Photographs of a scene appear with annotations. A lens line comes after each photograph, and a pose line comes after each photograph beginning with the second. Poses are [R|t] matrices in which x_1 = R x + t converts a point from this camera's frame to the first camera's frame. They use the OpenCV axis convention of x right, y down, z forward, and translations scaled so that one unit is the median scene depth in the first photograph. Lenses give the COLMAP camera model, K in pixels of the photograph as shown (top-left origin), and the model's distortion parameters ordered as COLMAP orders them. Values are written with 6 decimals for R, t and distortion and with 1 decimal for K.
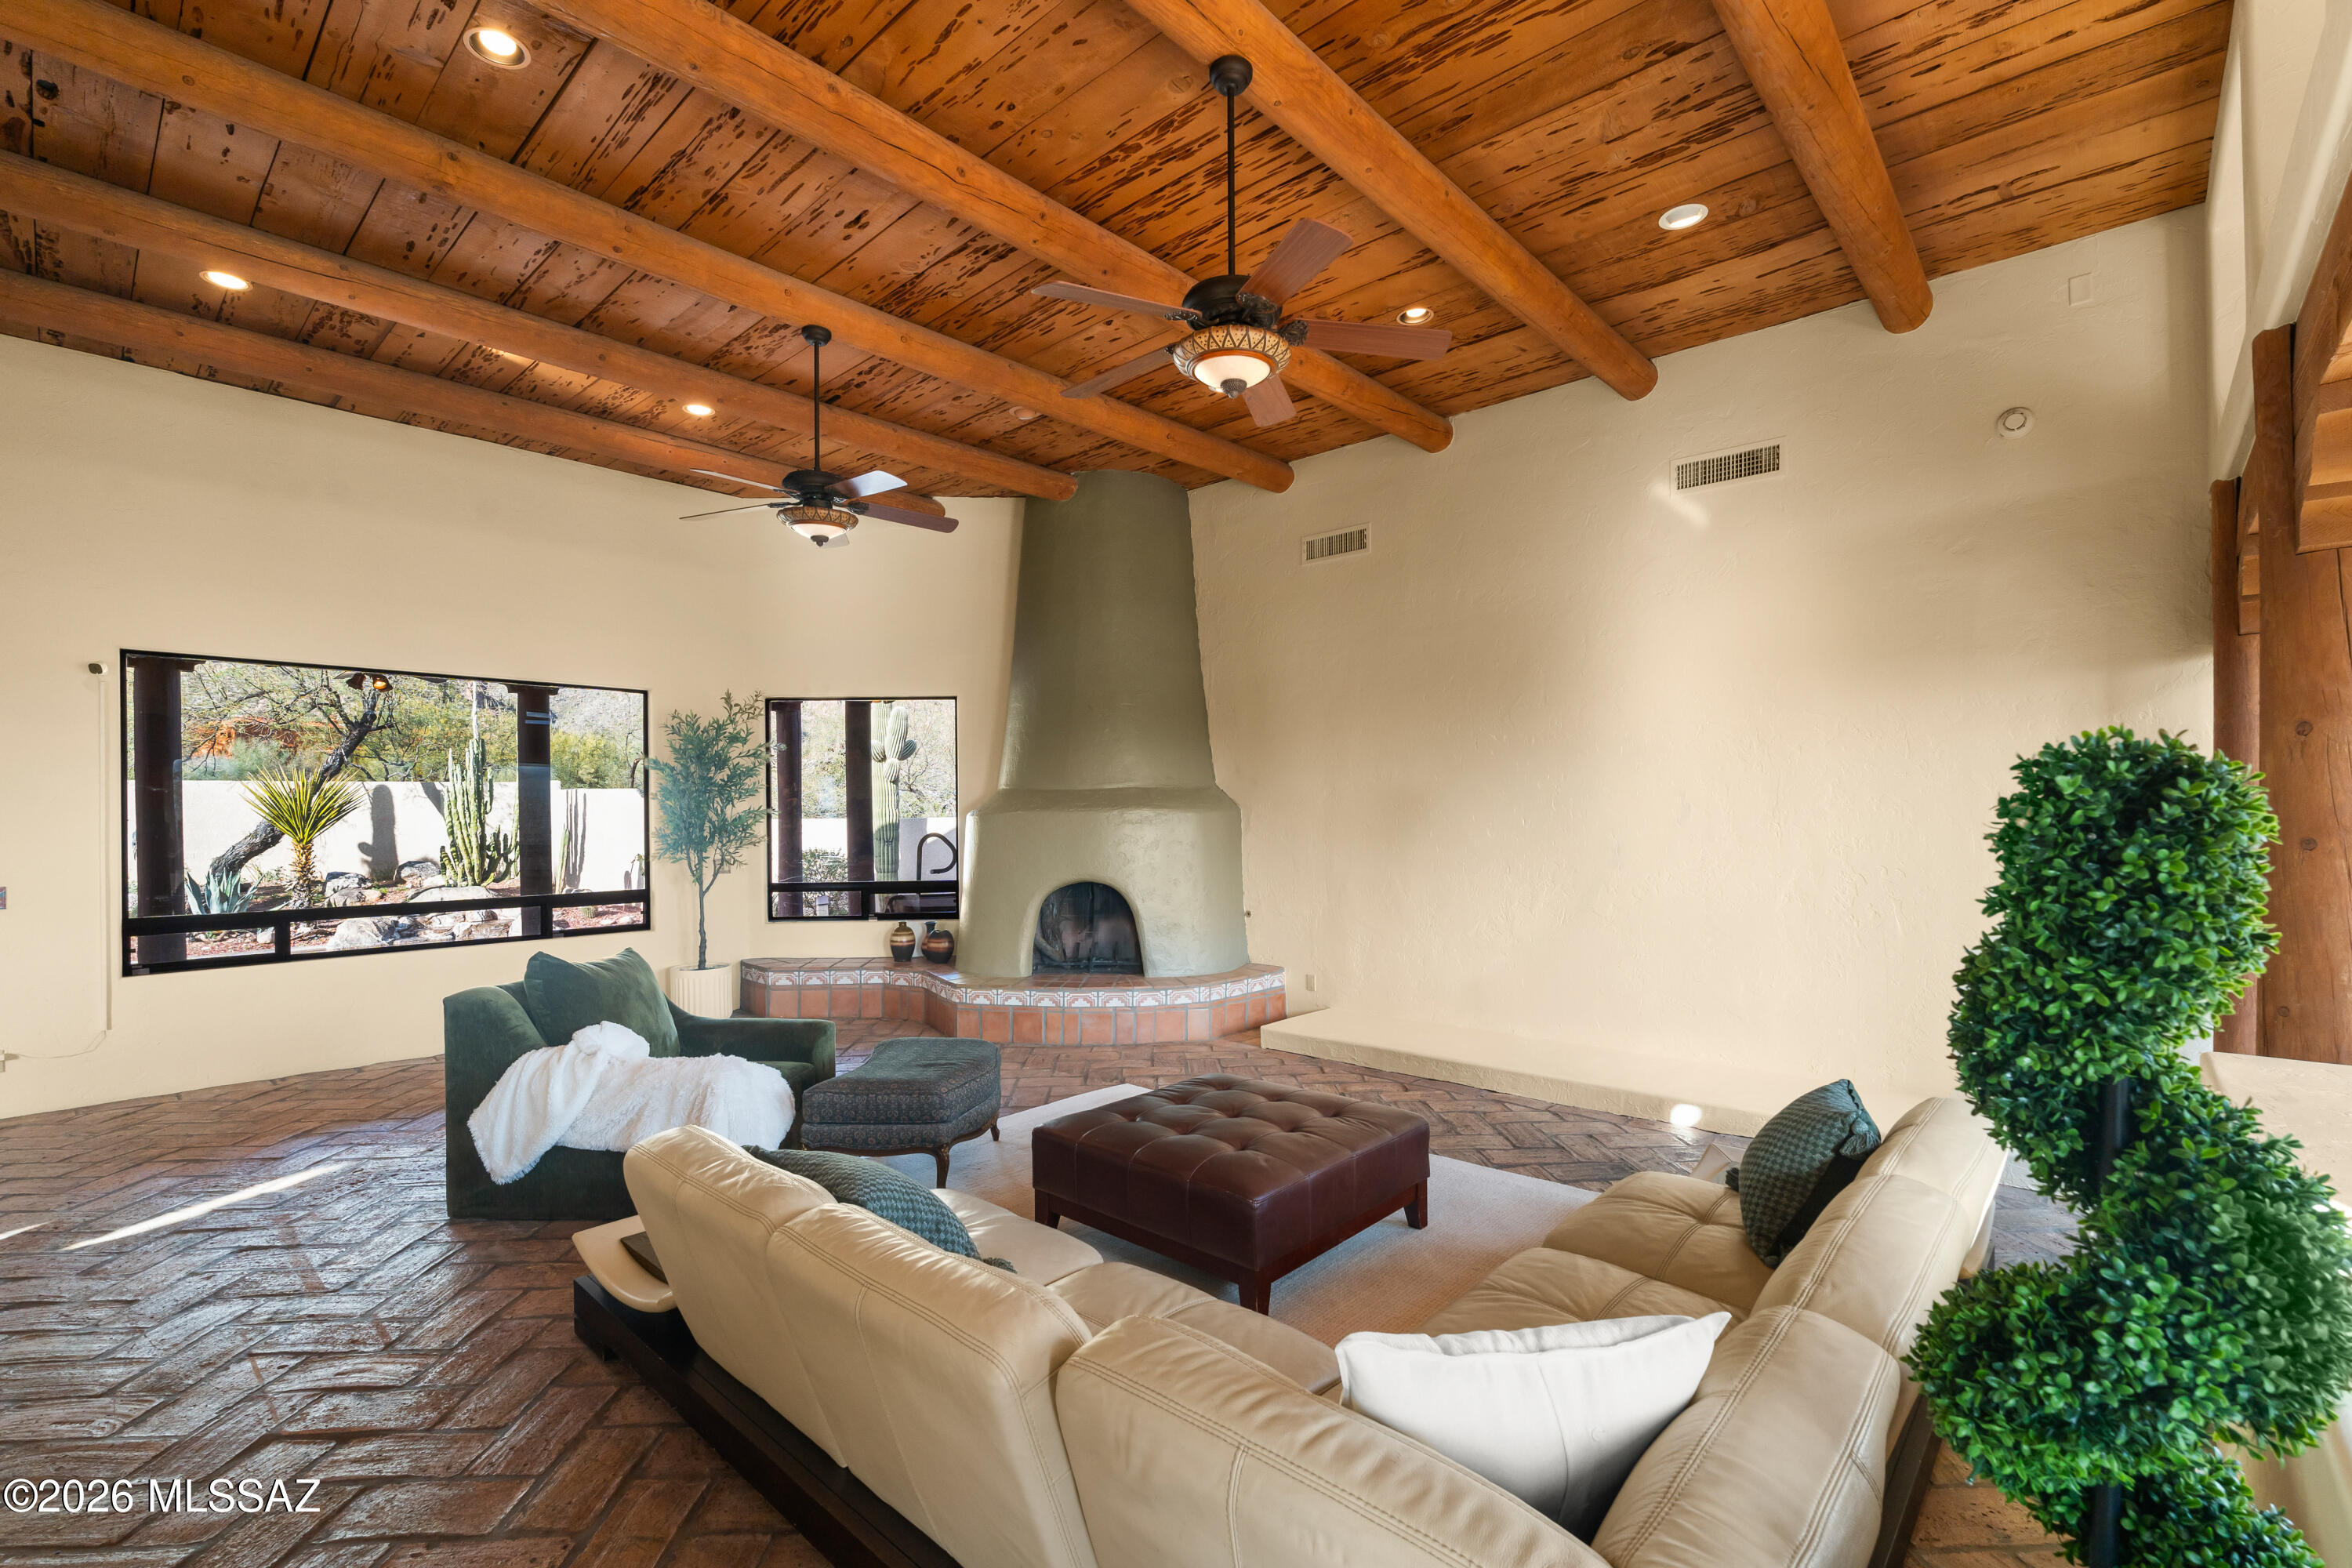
lens RADIAL K [[1031.8, 0, 1164.1], [0, 1031.8, 793.3], [0, 0, 1]] dist [-0.006784, 0.000297]
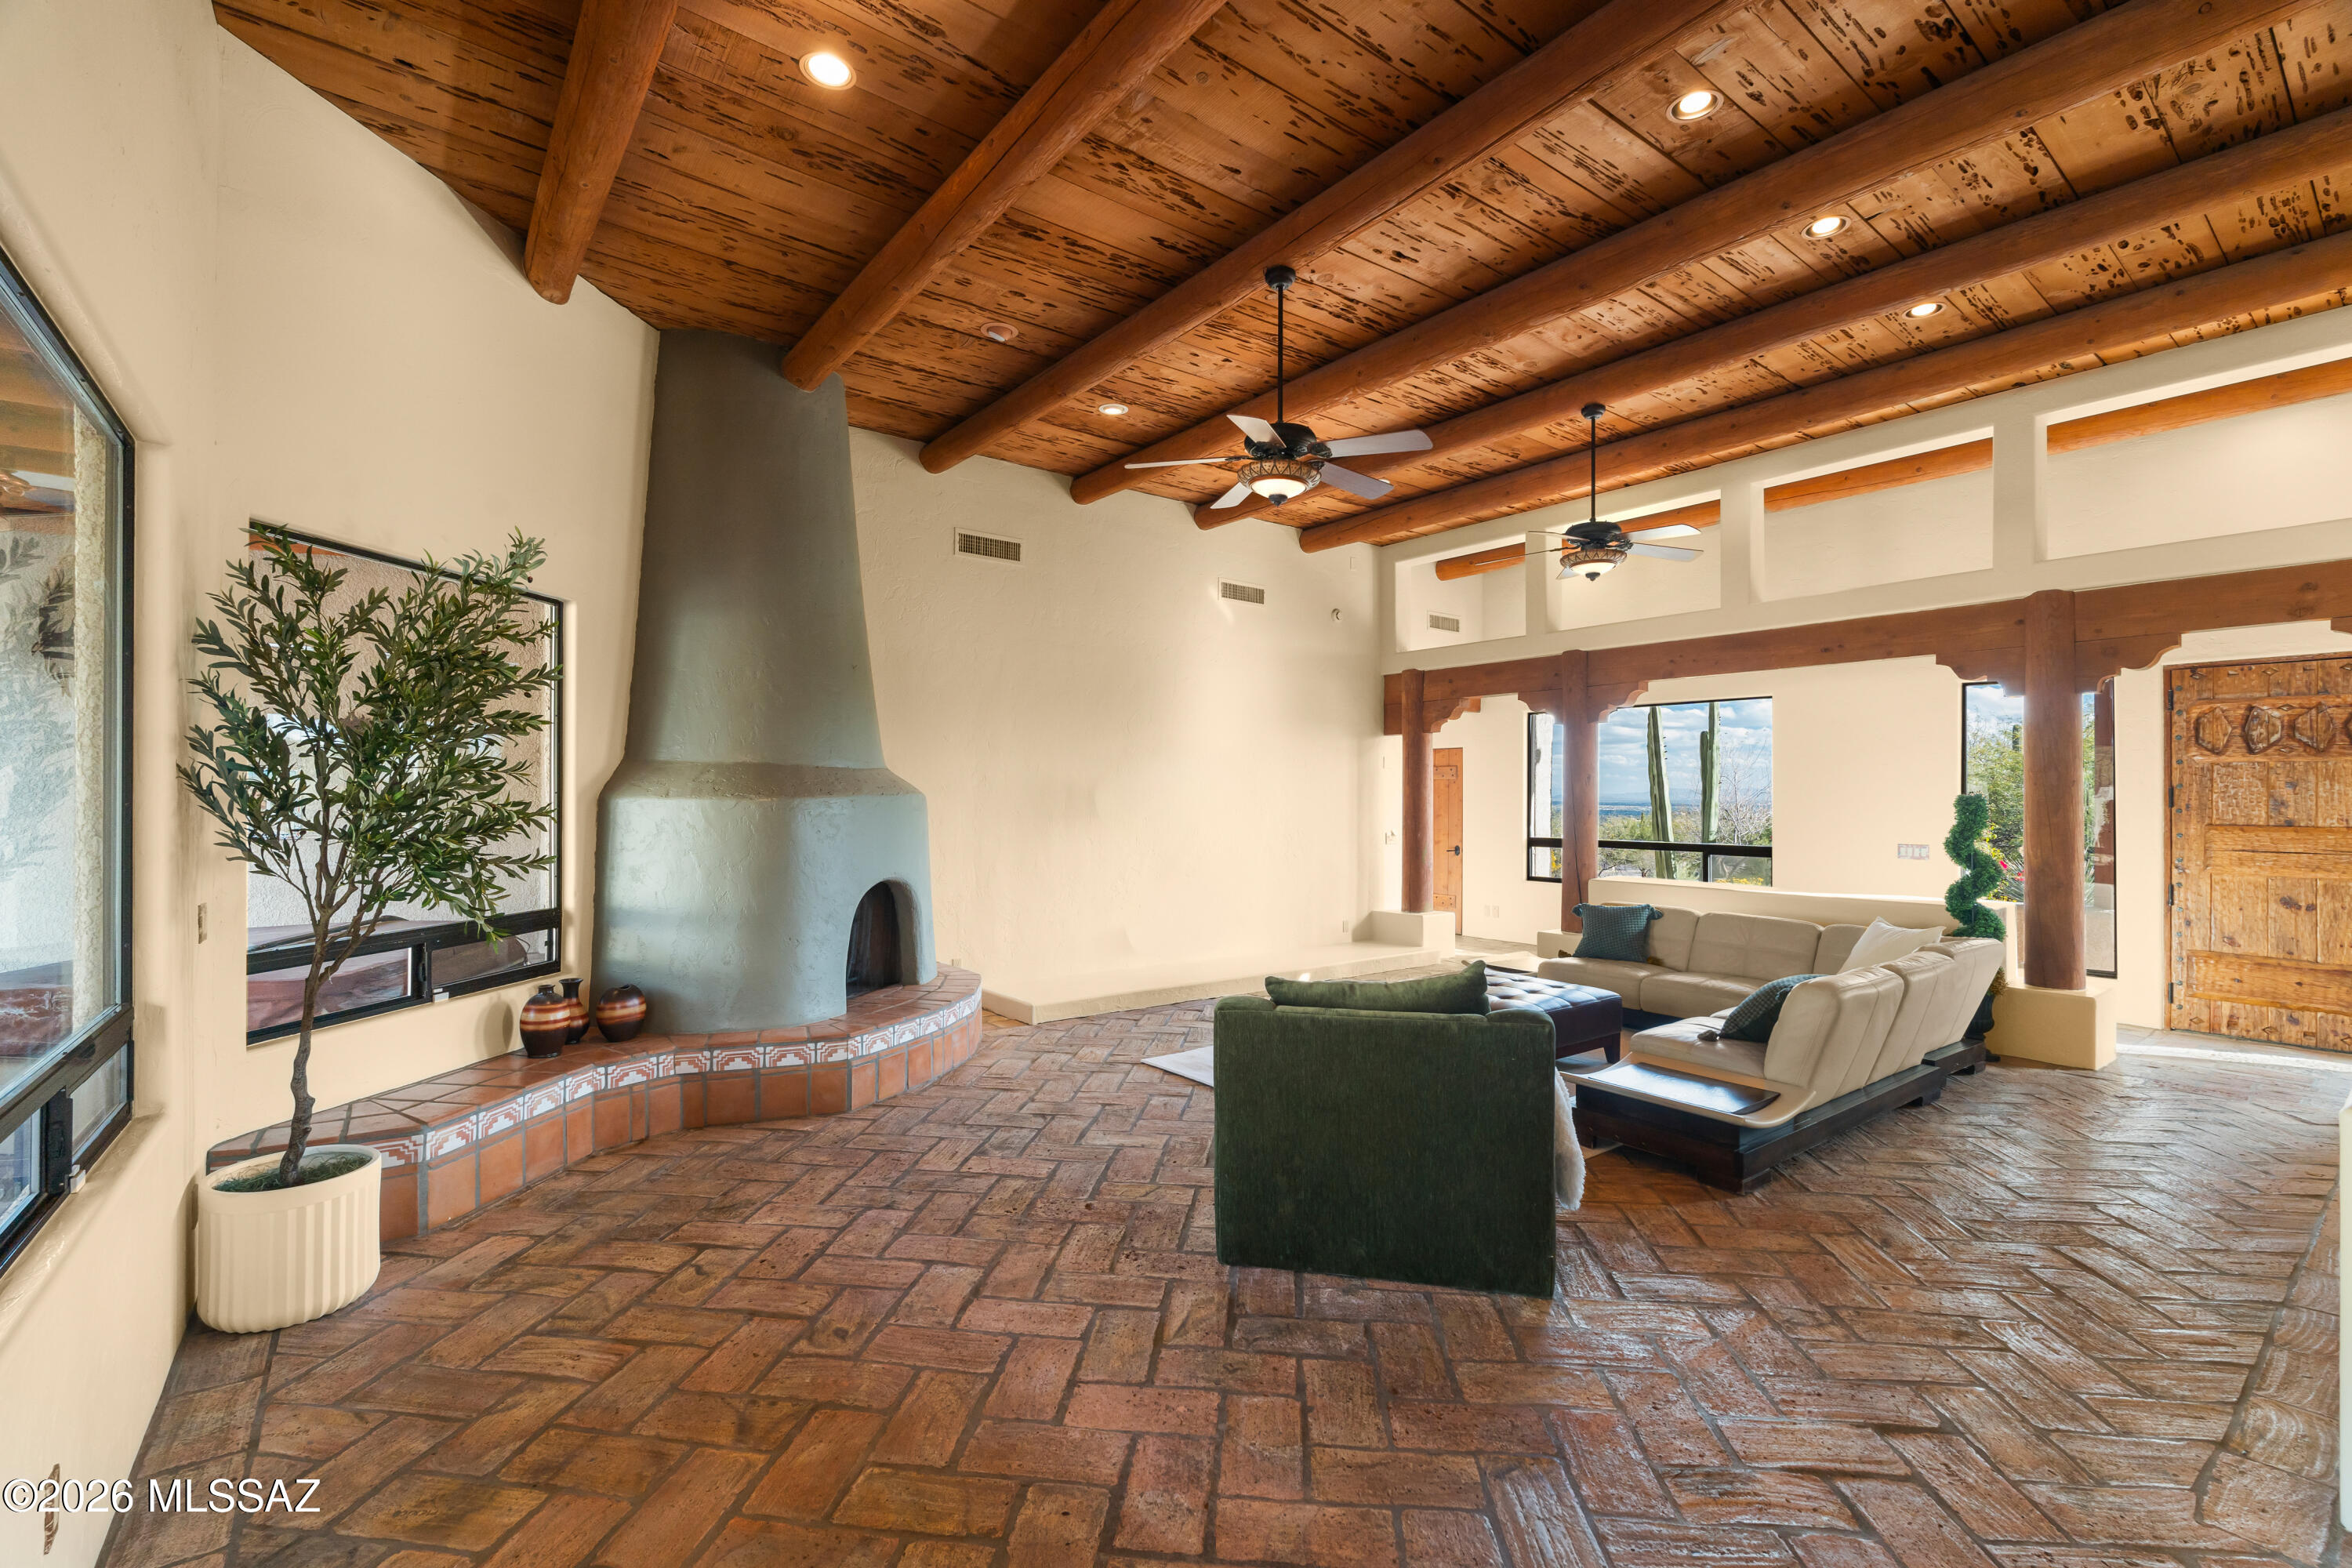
lens RADIAL K [[1031.8, 0, 1164.1], [0, 1031.8, 793.3], [0, 0, 1]] dist [-0.006784, 0.000297]
pose [[0.174736, 0.011953, 0.984543, -0.924825], [-0.024335, 0.999673, -0.007818, 0.017614], [-0.984315, -0.022592, 0.174970, 0.697817]]
